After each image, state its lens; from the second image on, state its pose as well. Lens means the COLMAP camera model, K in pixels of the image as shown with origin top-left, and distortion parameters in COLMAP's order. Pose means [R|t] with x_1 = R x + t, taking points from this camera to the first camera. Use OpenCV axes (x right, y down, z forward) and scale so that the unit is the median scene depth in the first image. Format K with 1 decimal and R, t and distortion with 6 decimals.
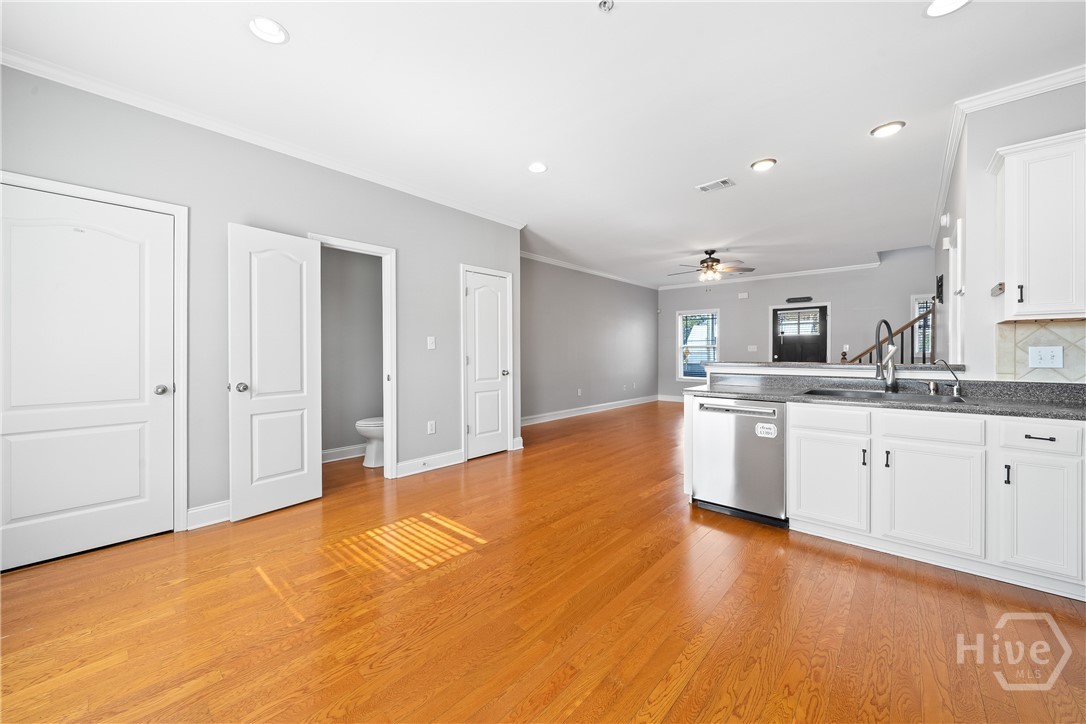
lens RADIAL K [[408.7, 0, 543.9], [0, 408.7, 354.3], [0, 0, 1]] dist [-0.001355, -0.000073]
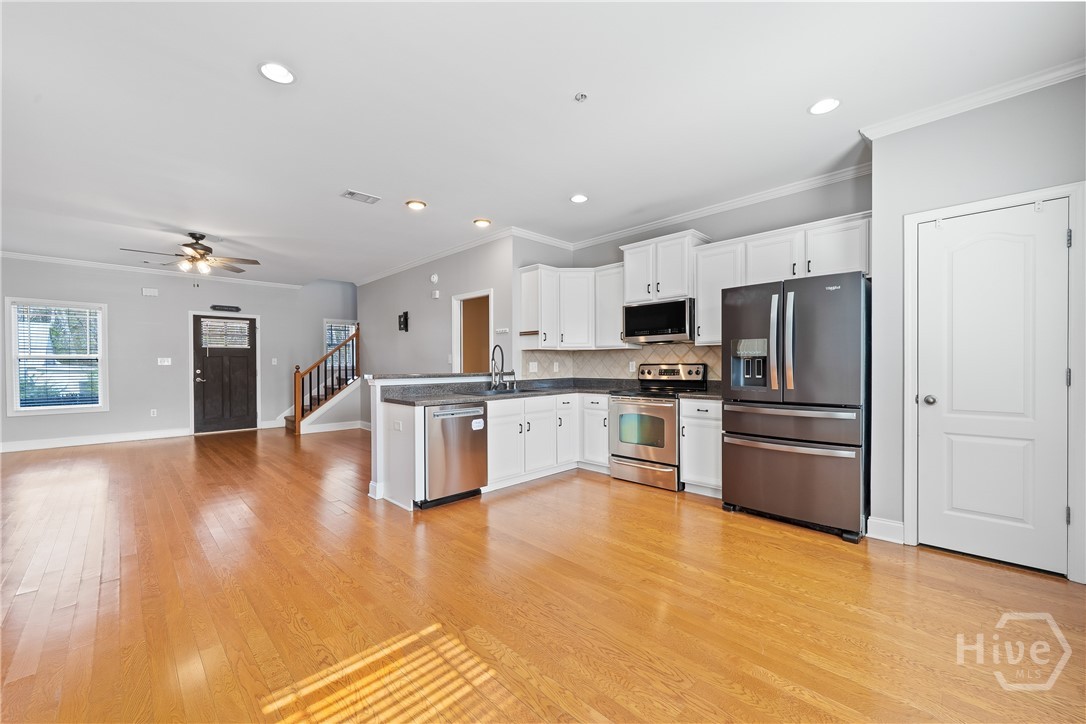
lens RADIAL K [[429.4, 0, 538.7], [0, 429.4, 367.7], [0, 0, 1]] dist [-0.000033, 0.000092]
pose [[0.069918, -0.007269, 0.997526, -0.875494], [0.009732, 0.999931, 0.006605, -0.003540], [-0.997505, 0.009246, 0.069984, 0.746361]]
